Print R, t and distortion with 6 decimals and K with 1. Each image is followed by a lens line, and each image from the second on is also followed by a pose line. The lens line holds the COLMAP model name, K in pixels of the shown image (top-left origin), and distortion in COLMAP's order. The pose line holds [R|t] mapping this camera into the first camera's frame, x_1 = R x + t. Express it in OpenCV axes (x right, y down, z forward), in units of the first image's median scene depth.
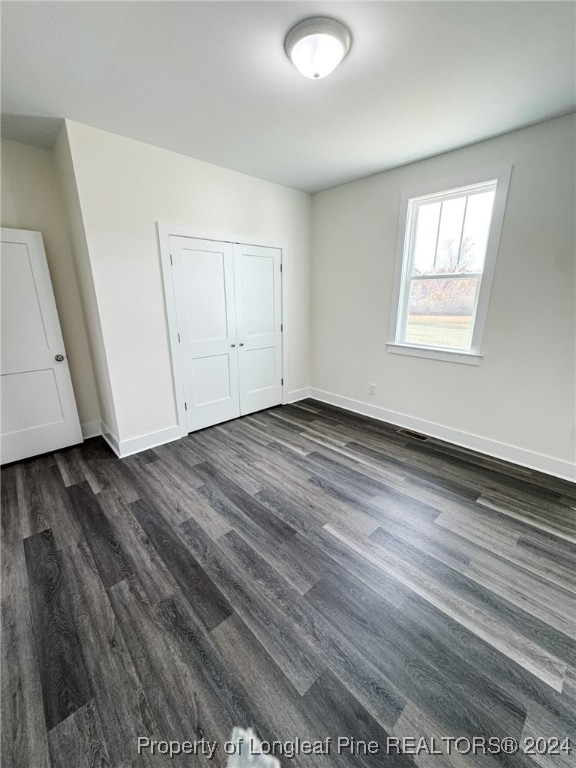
lens RADIAL K [[307.6, 0, 282.3], [0, 307.6, 383.8], [0, 0, 1]] dist [-0.005941, 0.000340]
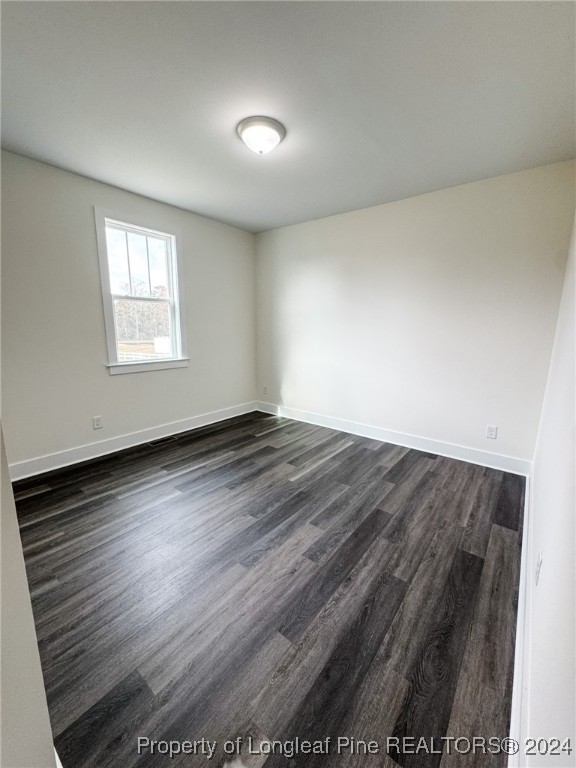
lens RADIAL K [[307.6, 0, 294.2], [0, 307.6, 384.0], [0, 0, 1]] dist [-0.005941, 0.000340]
pose [[-0.176726, -0.182754, 0.967145, -1.101106], [0.262720, 0.938201, 0.225291, -0.239013], [-0.948549, 0.293903, -0.117791, 1.026684]]
